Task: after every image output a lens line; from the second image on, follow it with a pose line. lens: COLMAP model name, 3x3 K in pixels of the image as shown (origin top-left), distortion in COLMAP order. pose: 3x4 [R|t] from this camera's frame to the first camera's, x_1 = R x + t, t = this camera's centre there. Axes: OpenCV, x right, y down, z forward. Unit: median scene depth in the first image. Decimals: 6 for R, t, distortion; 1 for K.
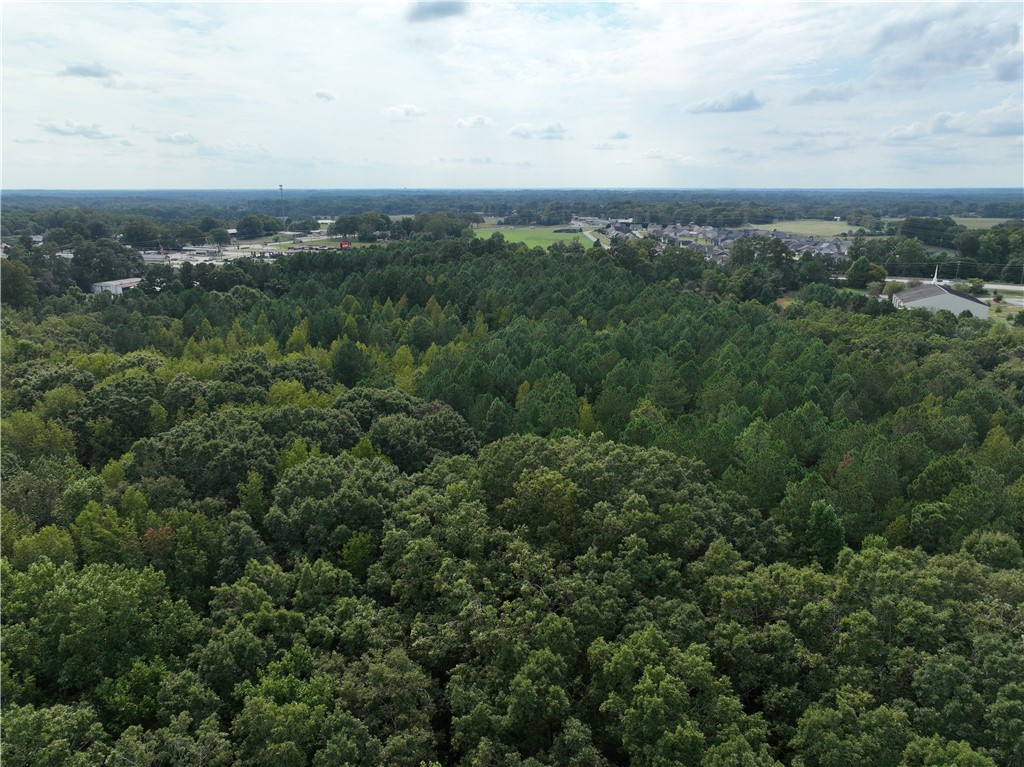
lens RADIAL K [[745.0, 0, 520.9], [0, 745.0, 378.2], [0, 0, 1]] dist [0.002370, 0.014219]
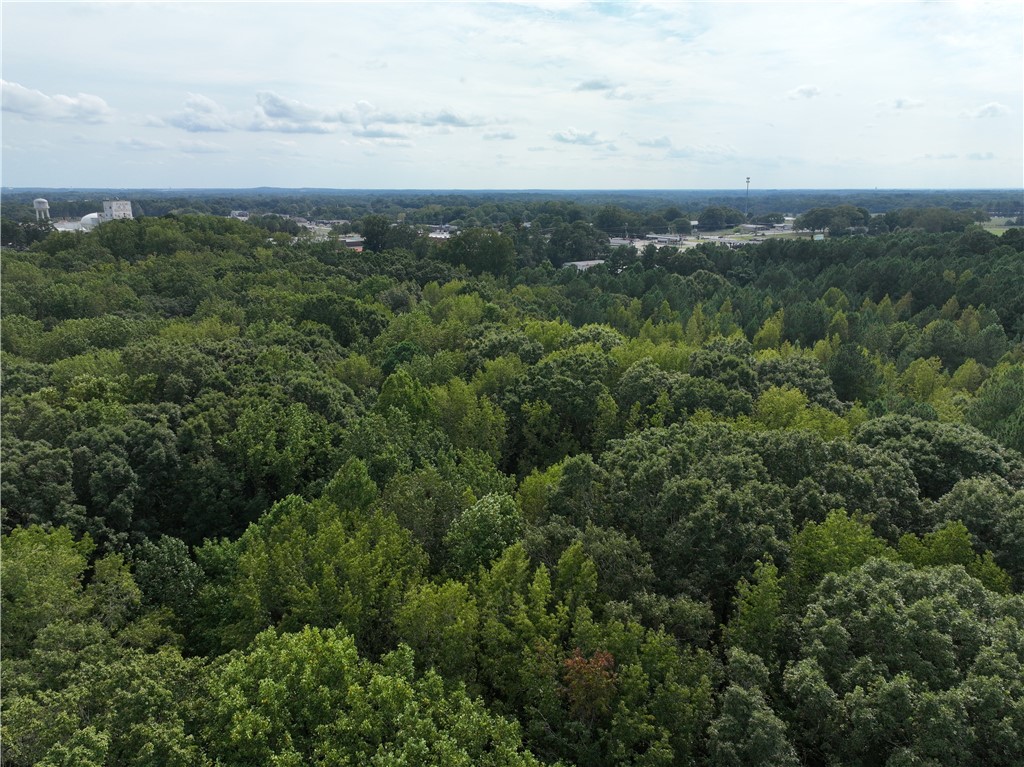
lens RADIAL K [[745.0, 0, 520.9], [0, 745.0, 378.2], [0, 0, 1]] dist [0.002370, 0.014219]
pose [[0.836173, 0.137977, -0.530827, -0.031789], [-0.138357, 0.989603, 0.039283, 0.000360], [0.530728, 0.040596, 0.846569, 0.061521]]
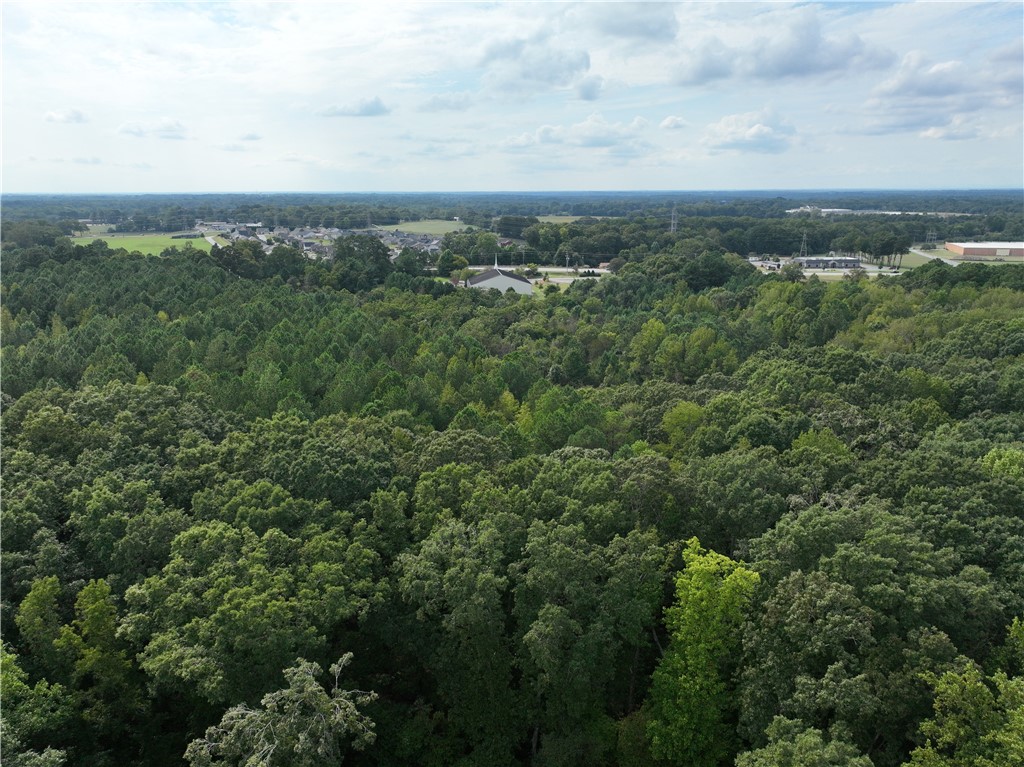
lens RADIAL K [[741.2, 0, 521.6], [0, 741.2, 388.8], [0, 0, 1]] dist [0.002865, 0.006235]
pose [[0.897290, -0.117751, 0.425448, 0.025825], [0.113375, 0.992911, 0.035693, 0.016647], [-0.426635, 0.016208, 0.904279, -0.064245]]
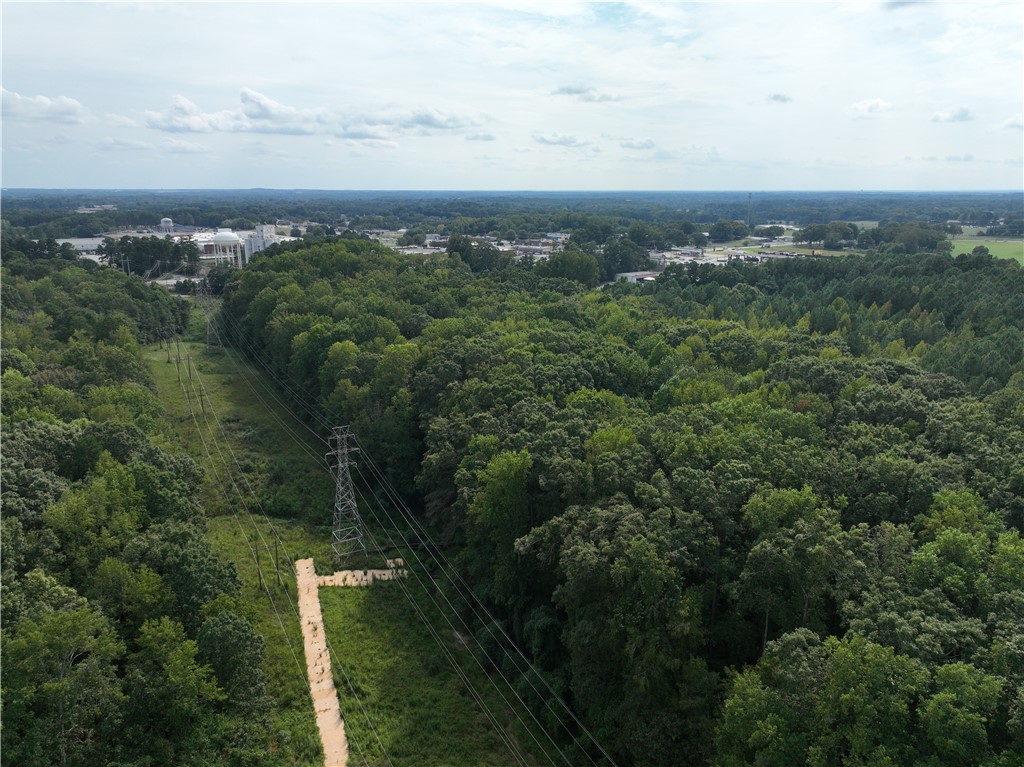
lens RADIAL K [[745.0, 0, 520.9], [0, 745.0, 378.2], [0, 0, 1]] dist [0.002370, 0.014219]
pose [[0.844433, 0.135789, -0.518165, -0.010035], [-0.136754, 0.989930, 0.036557, 0.019619], [0.517911, 0.039992, 0.854499, -0.129583]]
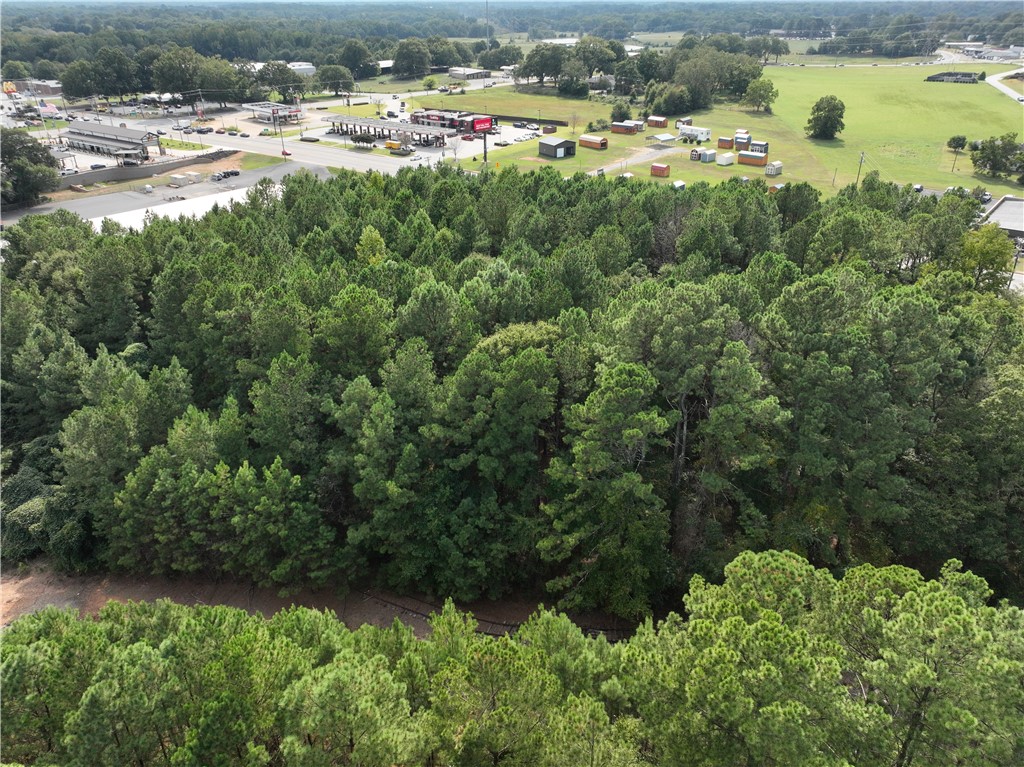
lens RADIAL K [[742.7, 0, 521.0], [0, 742.7, 383.7], [0, 0, 1]] dist [-0.003524, 0.028117]
pose [[0.937730, 0.162462, -0.307032, -0.037102], [-0.087423, 0.965816, 0.244043, -0.121252], [0.336184, -0.202005, 0.919877, 0.485742]]
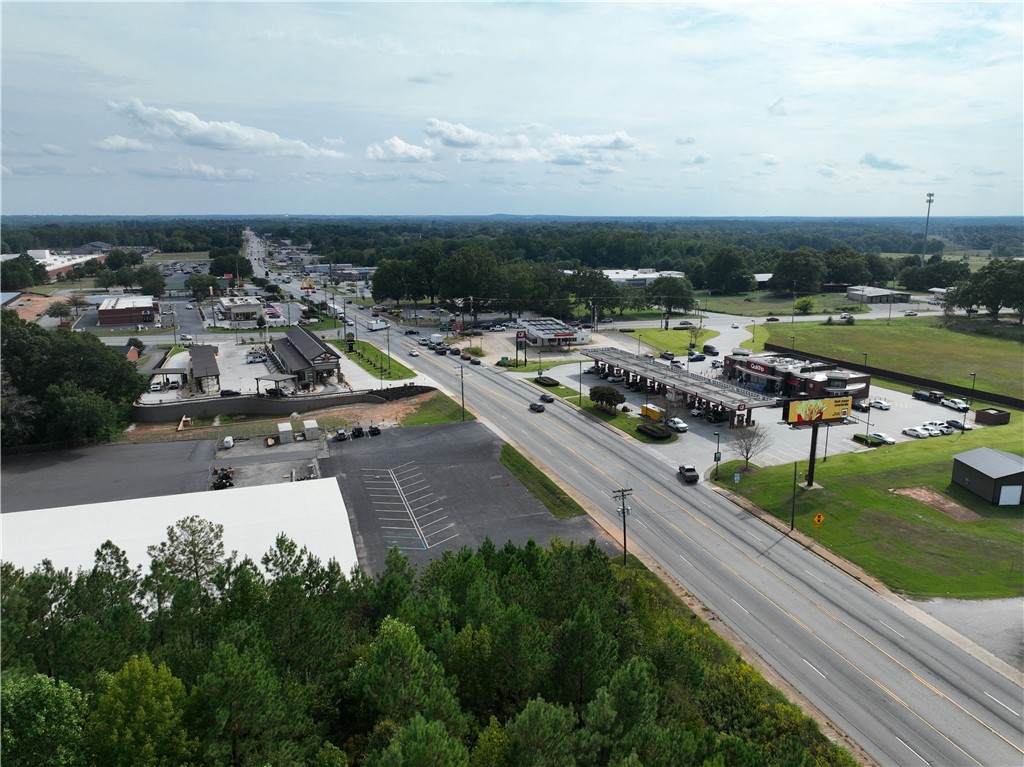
lens RADIAL K [[761.9, 0, 507.9], [0, 761.9, 382.5], [0, 0, 1]] dist [-0.001717, 0.027318]
pose [[0.616230, 0.173867, -0.768135, -0.102962], [-0.198362, 0.978149, 0.062270, -0.158672], [0.762177, 0.113996, 0.637253, 0.690288]]
